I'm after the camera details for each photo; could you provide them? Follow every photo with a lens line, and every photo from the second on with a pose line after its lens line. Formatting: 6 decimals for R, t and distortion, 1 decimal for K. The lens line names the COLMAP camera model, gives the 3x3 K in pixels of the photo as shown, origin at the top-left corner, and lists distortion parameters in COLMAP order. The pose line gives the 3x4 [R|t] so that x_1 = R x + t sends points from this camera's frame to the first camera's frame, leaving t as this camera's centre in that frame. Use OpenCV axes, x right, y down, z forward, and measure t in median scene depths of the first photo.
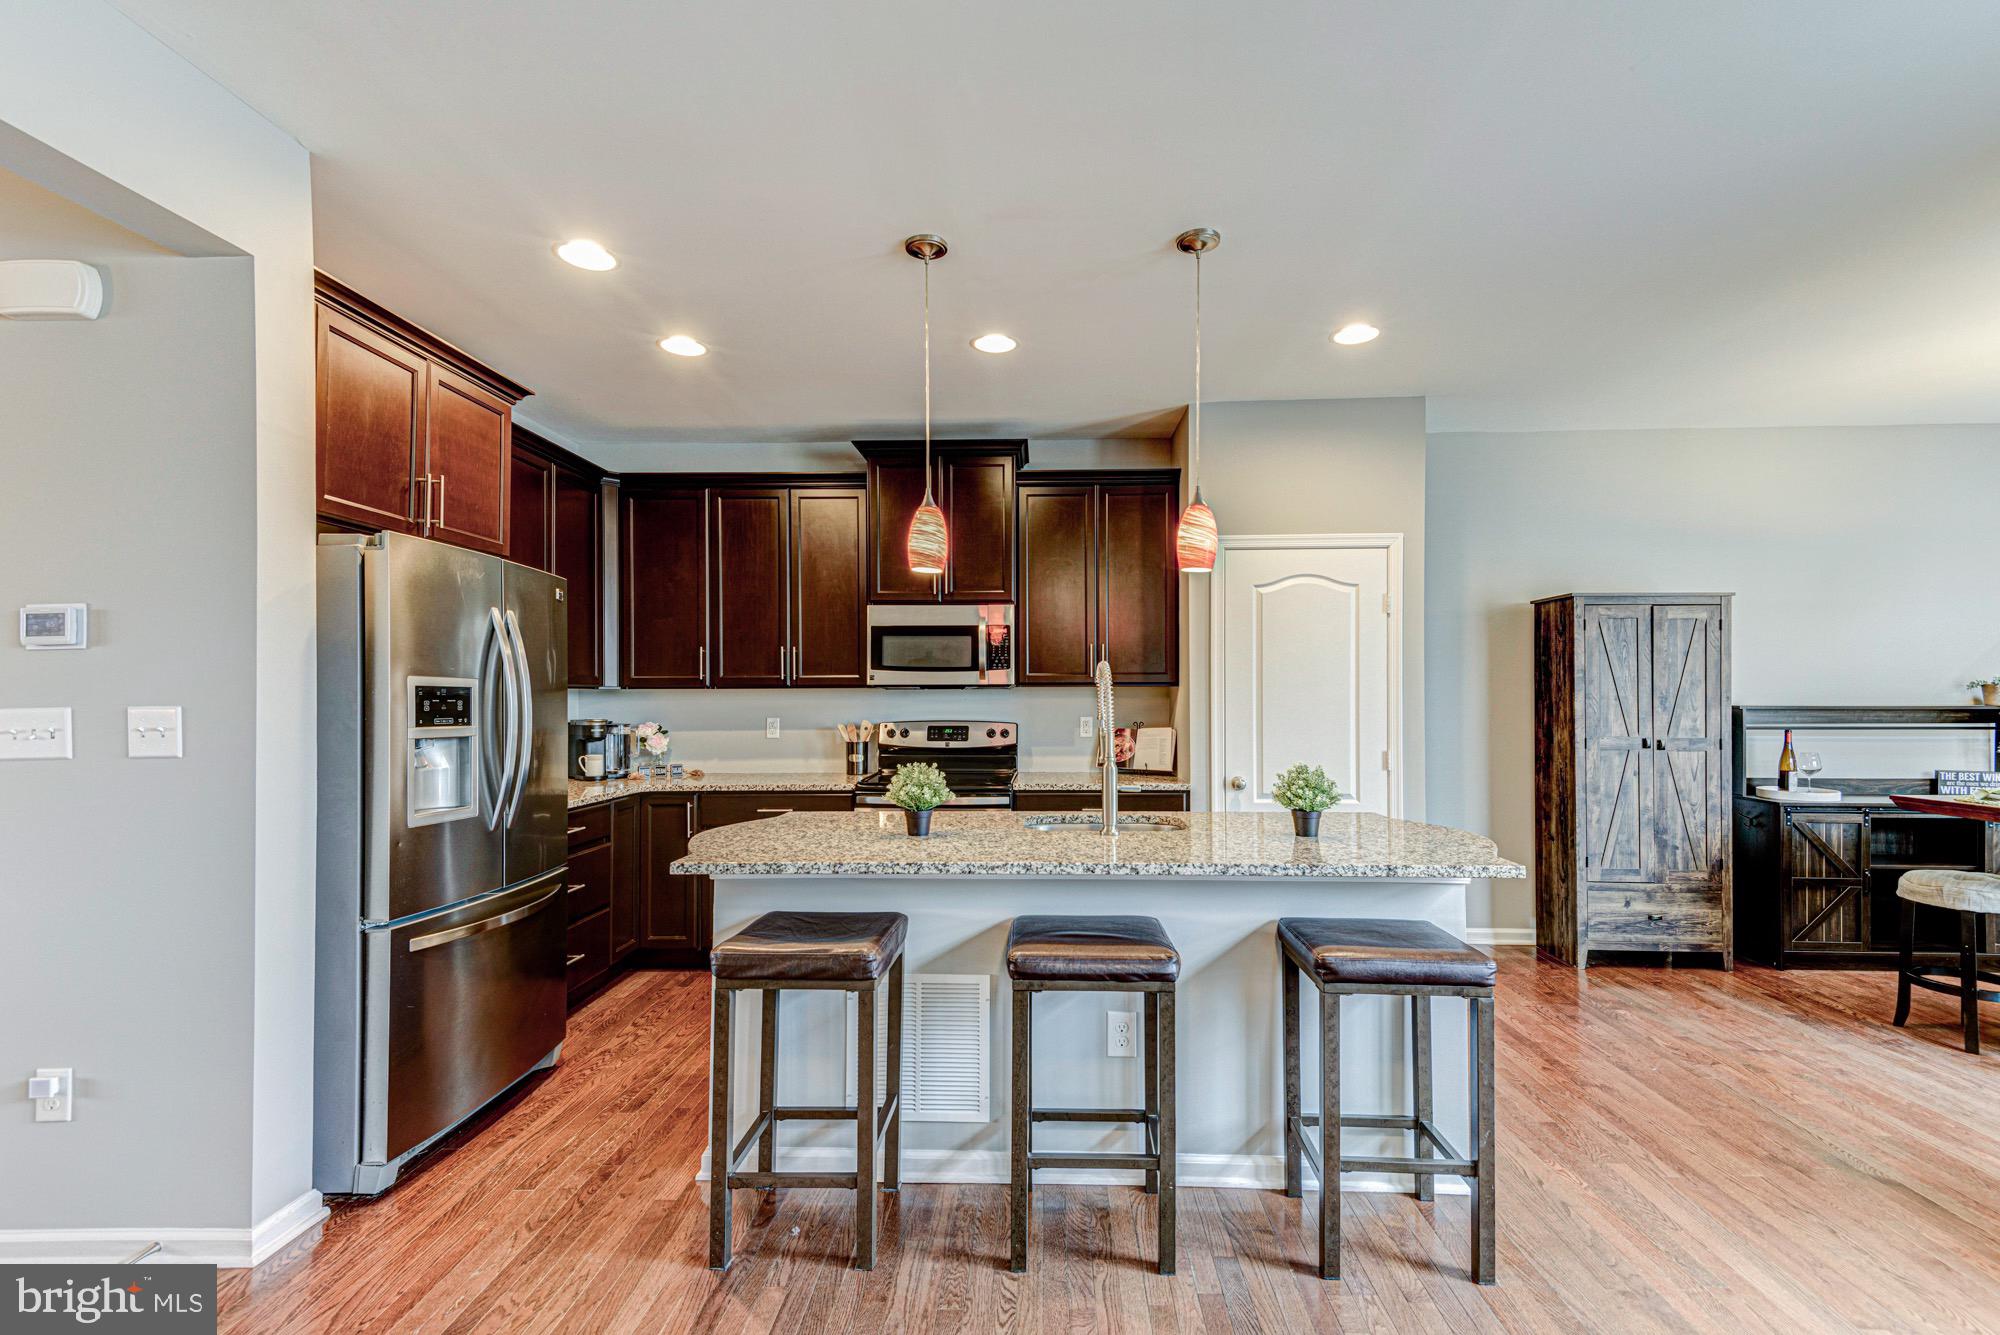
lens RADIAL K [[900.9, 0, 996.6], [0, 900.9, 680.6], [0, 0, 1]] dist [0.036553, -0.013409]
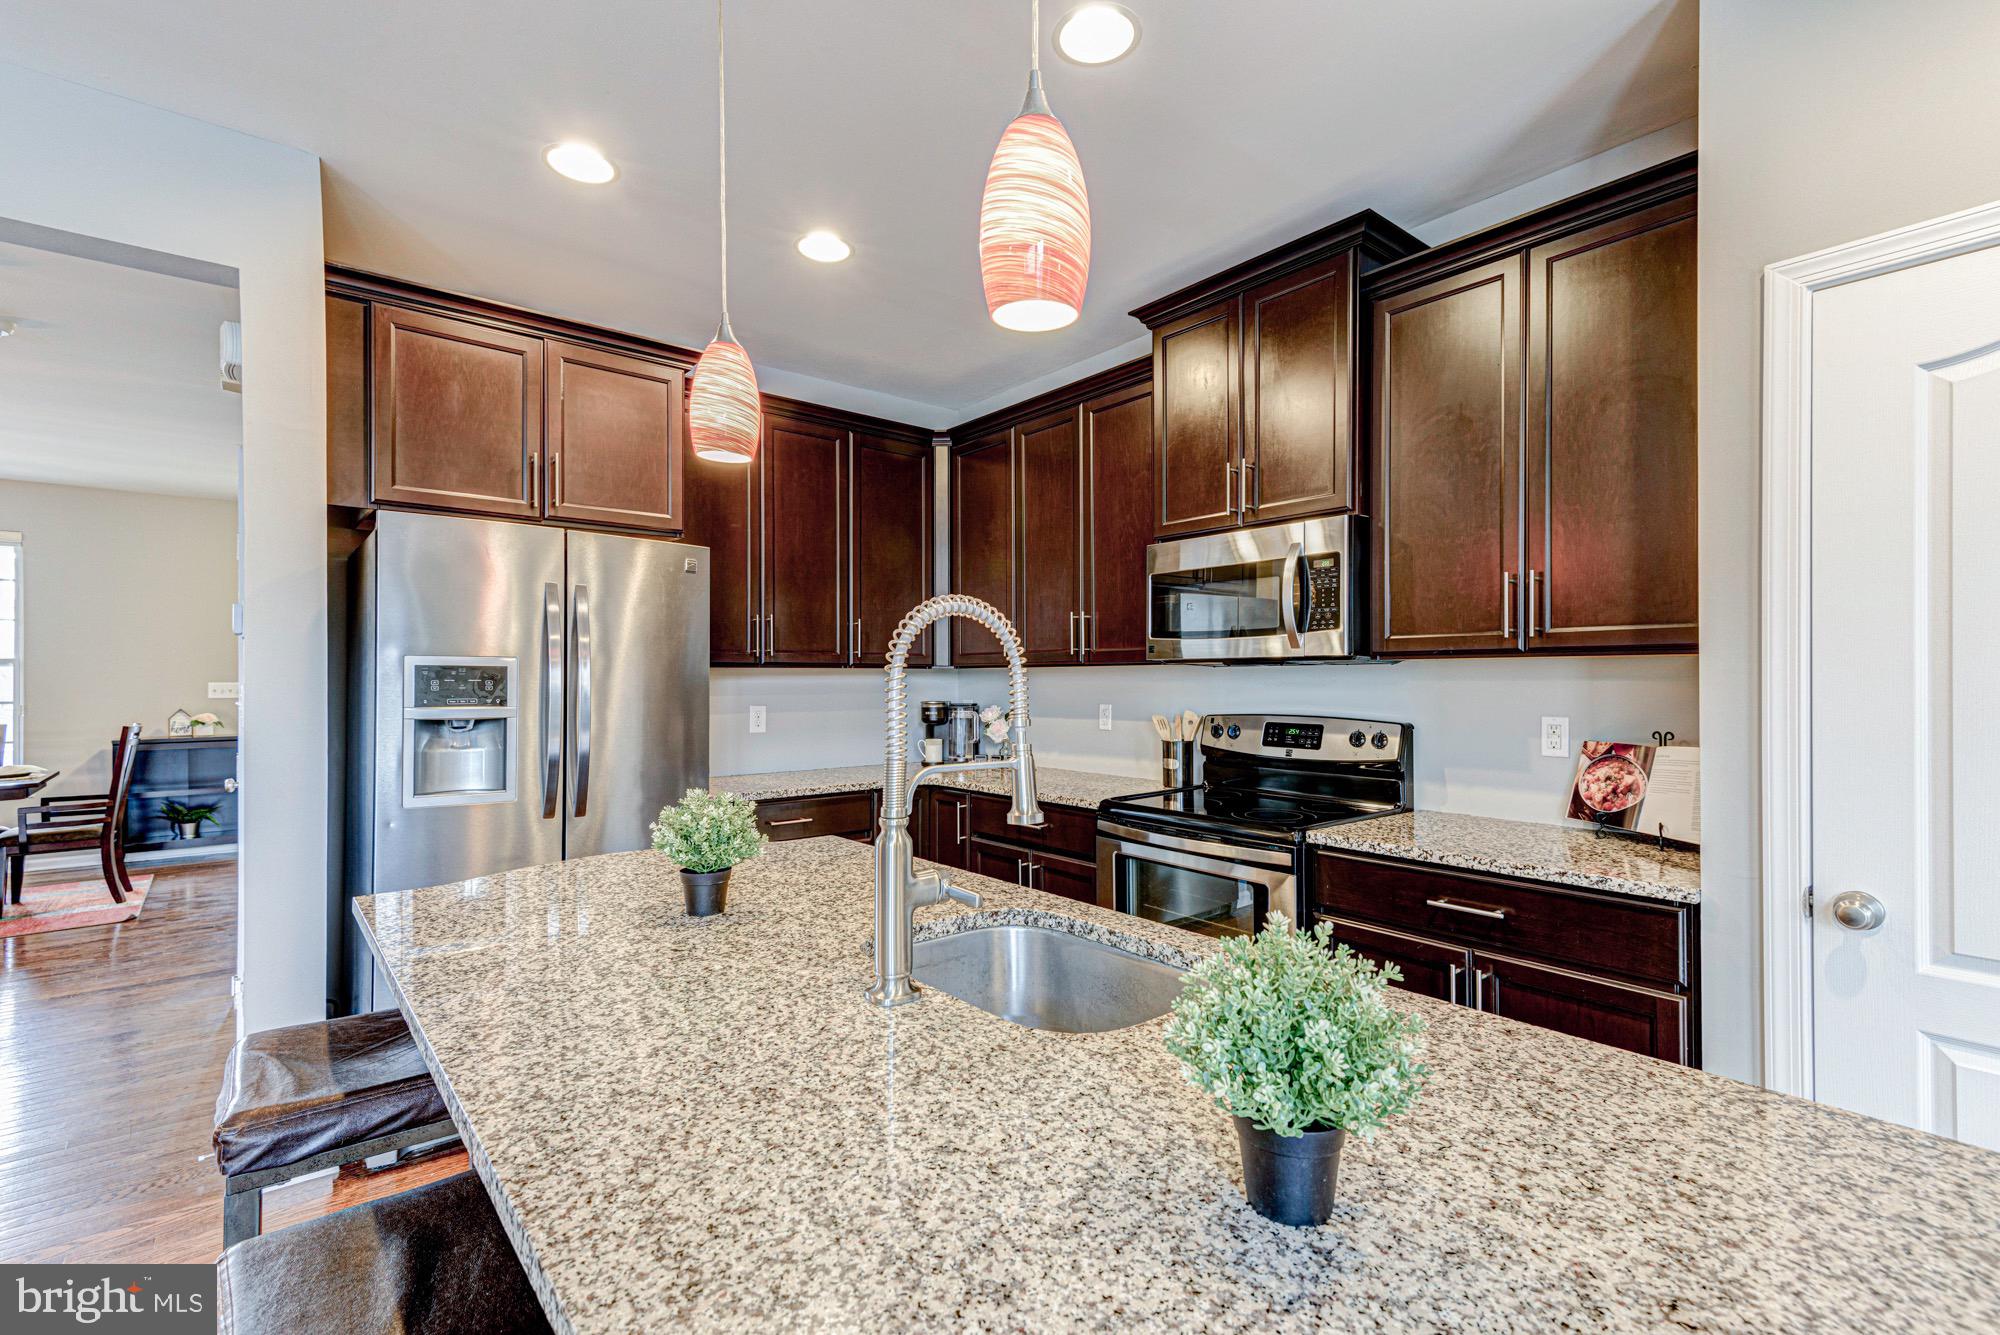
lens RADIAL K [[900.9, 0, 992.4], [0, 900.9, 682.0], [0, 0, 1]] dist [0.036553, -0.013409]
pose [[0.670371, 0.005812, -0.742004, 0.305751], [0.012366, 0.999743, 0.019003, 0.007497], [0.741923, -0.021915, 0.670127, 0.473654]]
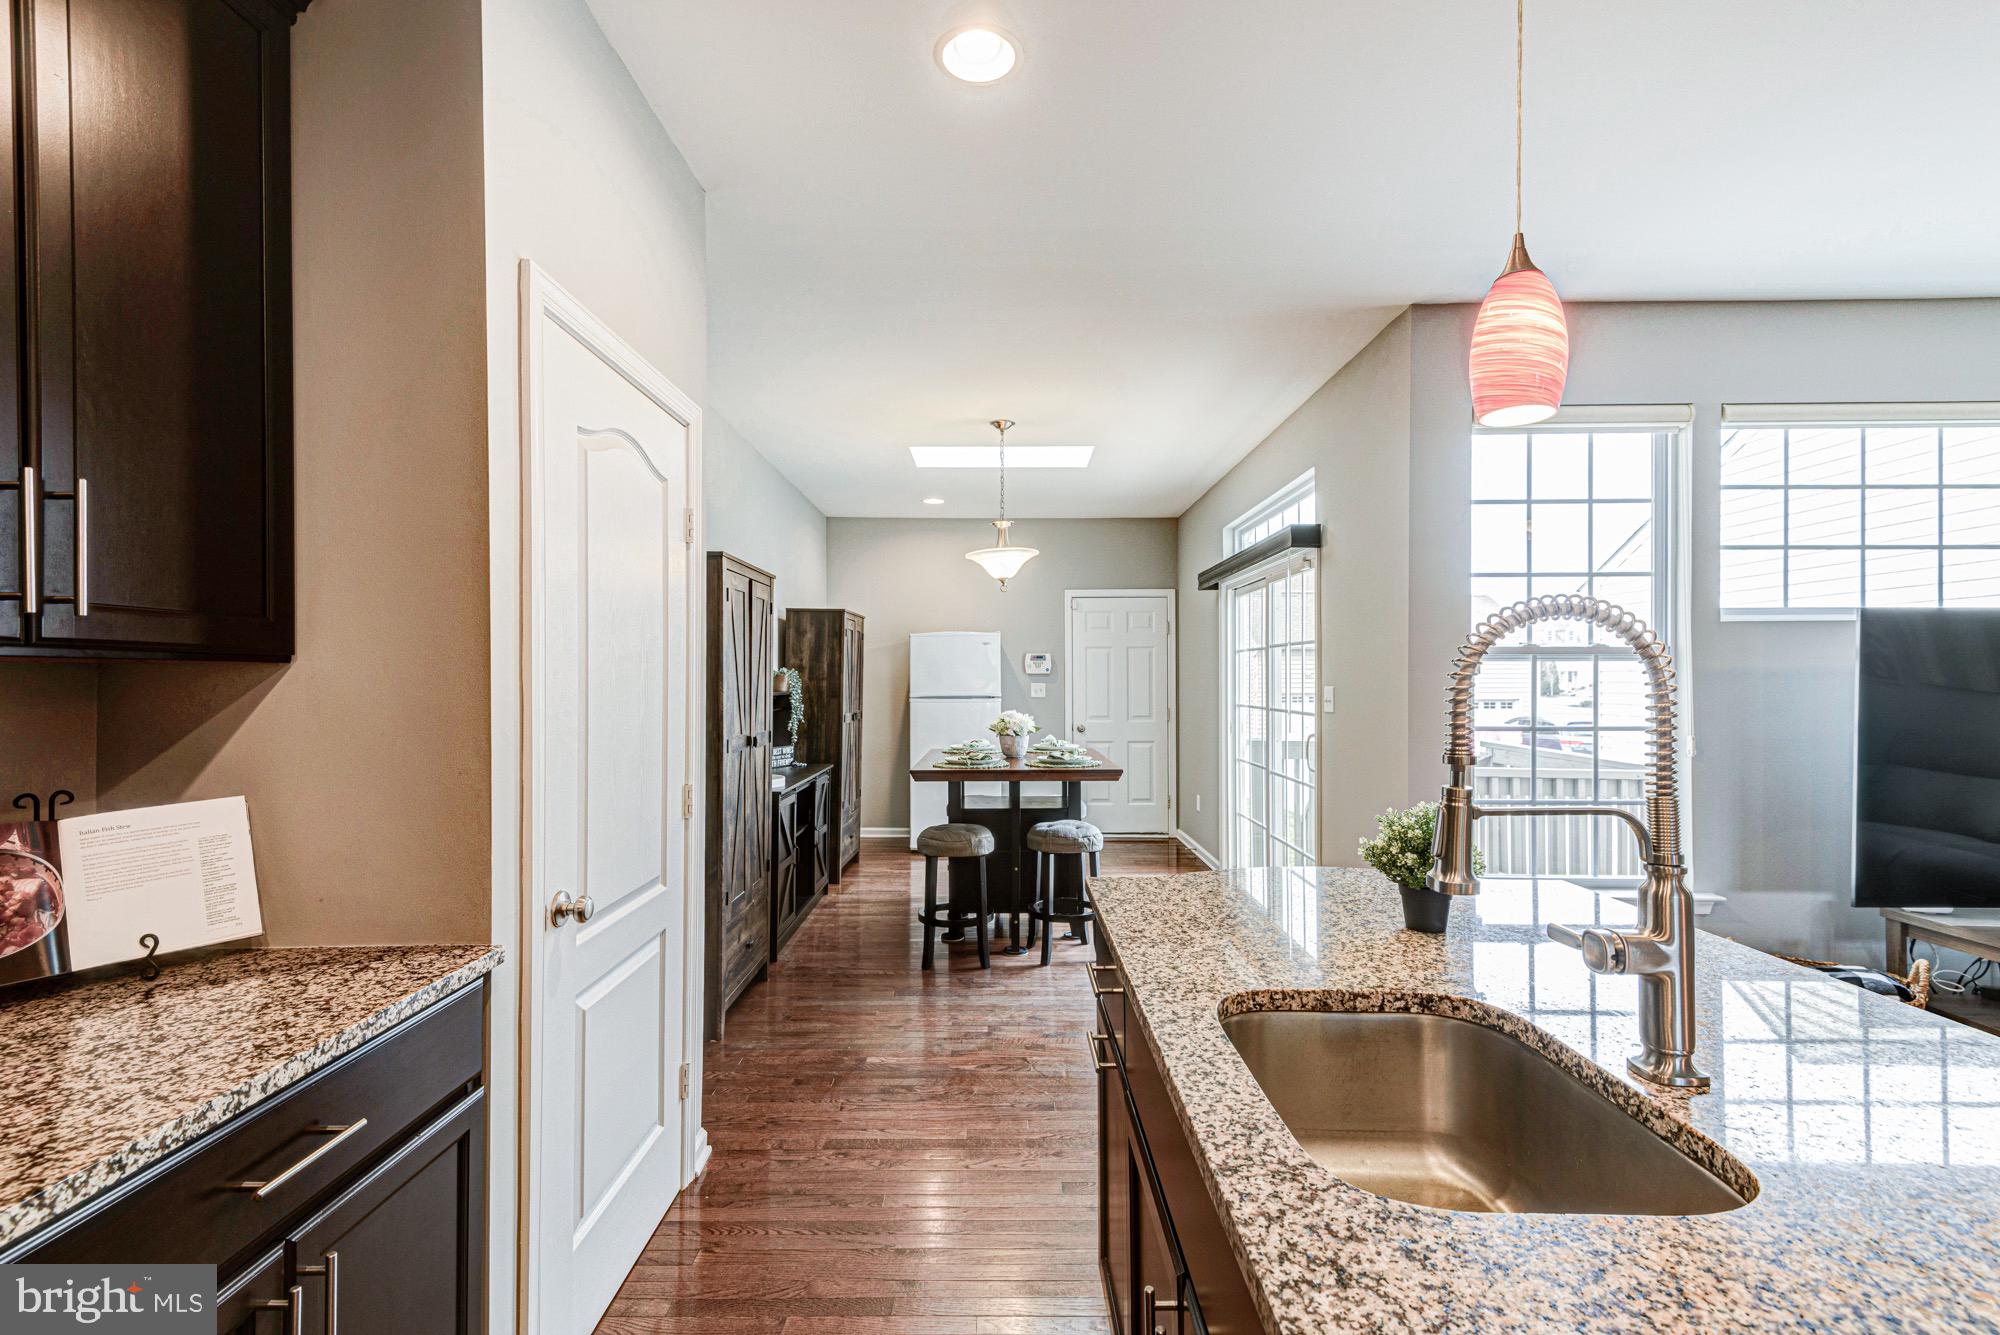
lens RADIAL K [[900.9, 0, 990.0], [0, 900.9, 677.0], [0, 0, 1]] dist [0.036553, -0.013409]
pose [[-0.046077, 0.005513, 0.998923, -0.142047], [-0.016569, 0.999843, -0.006283, 0.010560], [-0.998800, -0.016840, -0.045978, 0.815870]]
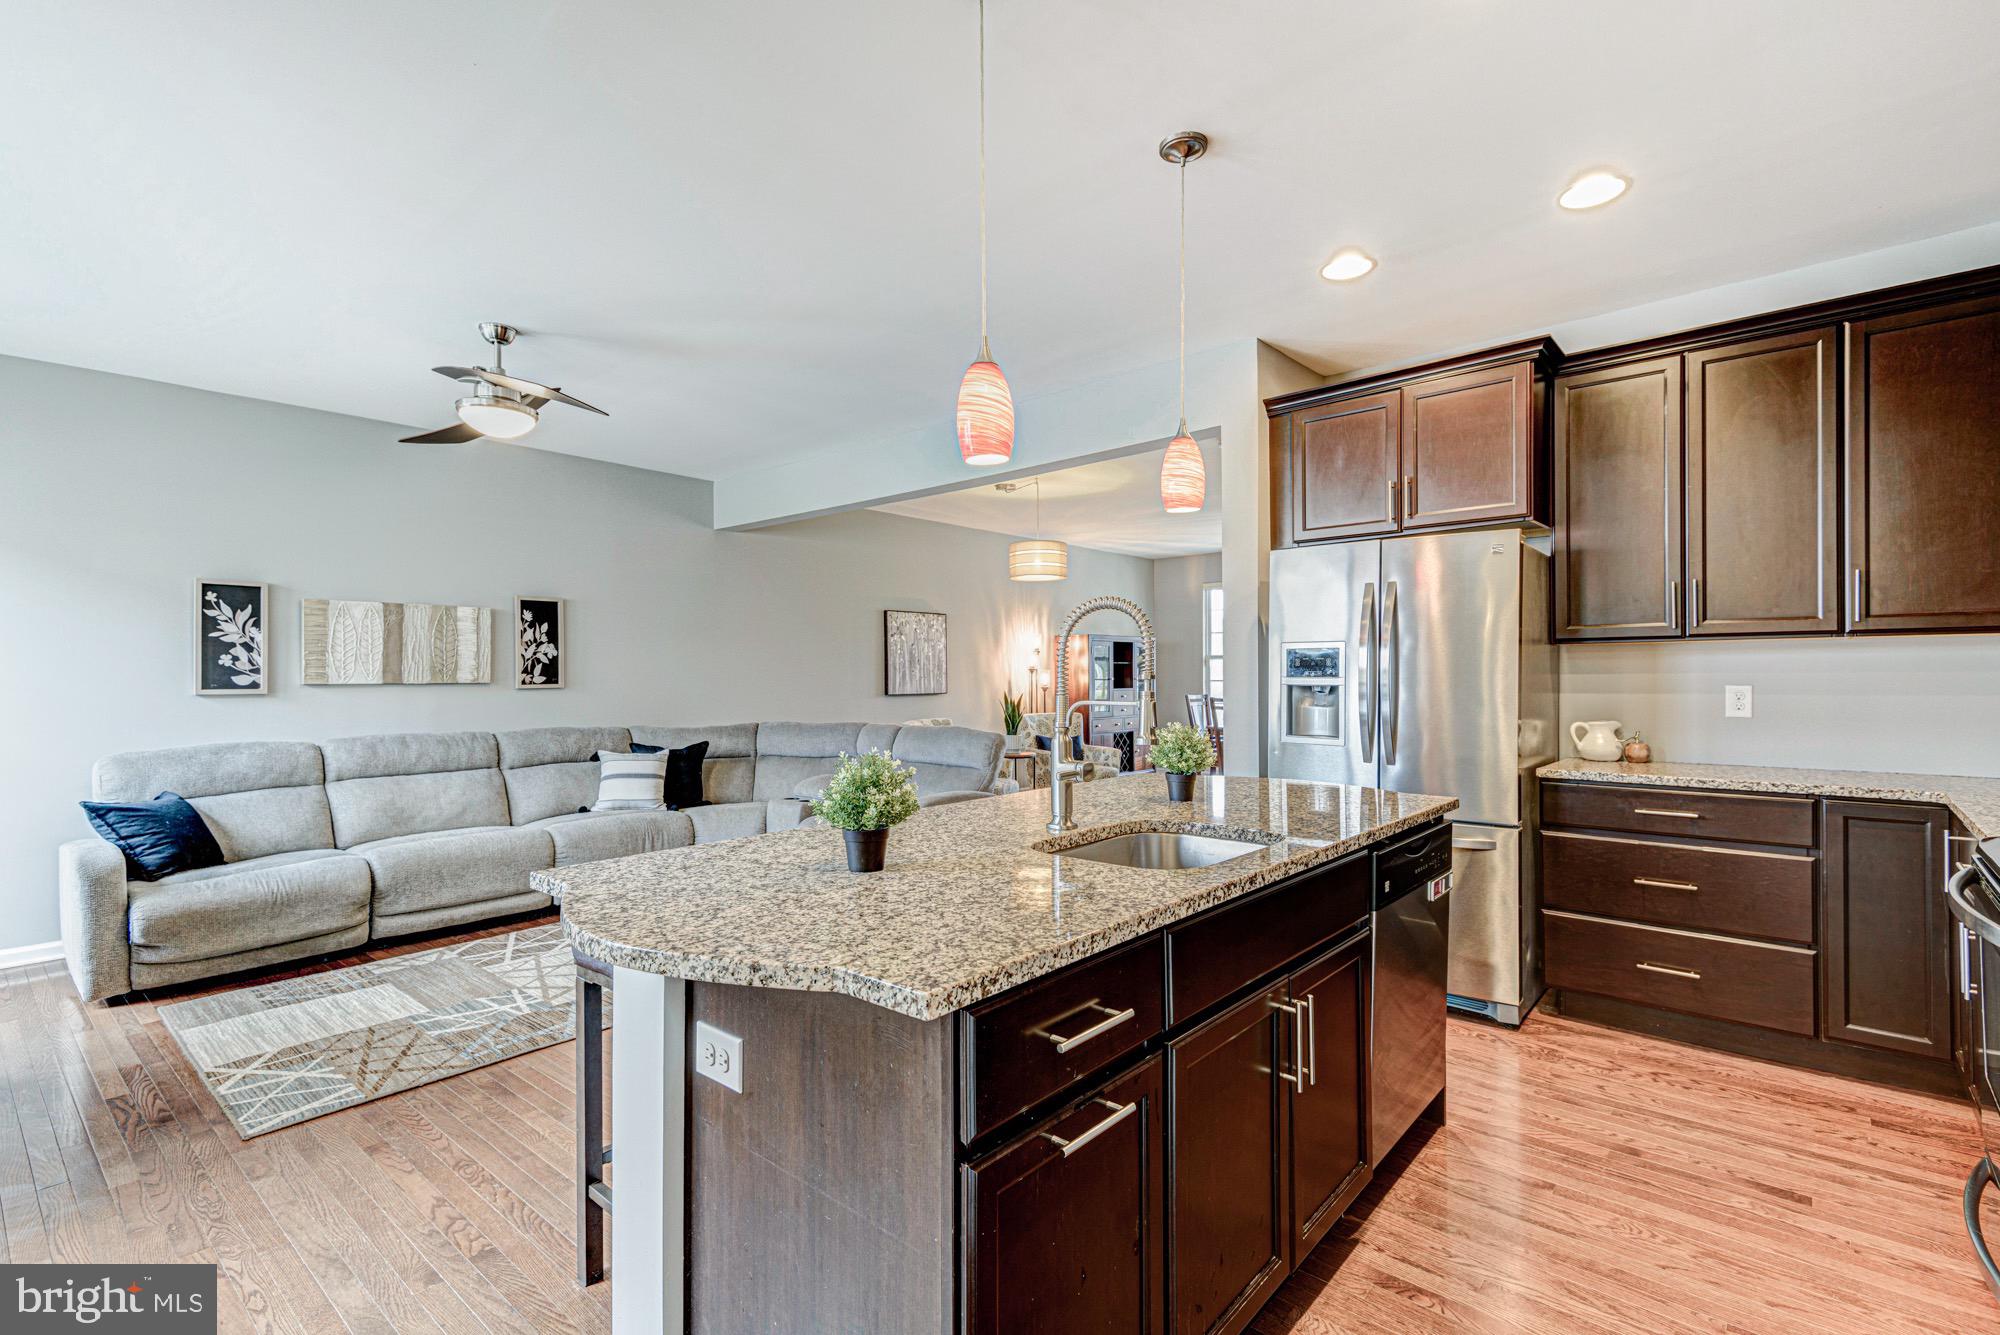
lens RADIAL K [[900.9, 0, 986.3], [0, 900.9, 682.8], [0, 0, 1]] dist [0.036553, -0.013409]
pose [[-0.623490, 0.014661, -0.781694, 0.483966], [0.021940, 0.999758, 0.001250, 0.028534], [0.781523, -0.016371, -0.623661, 0.901119]]
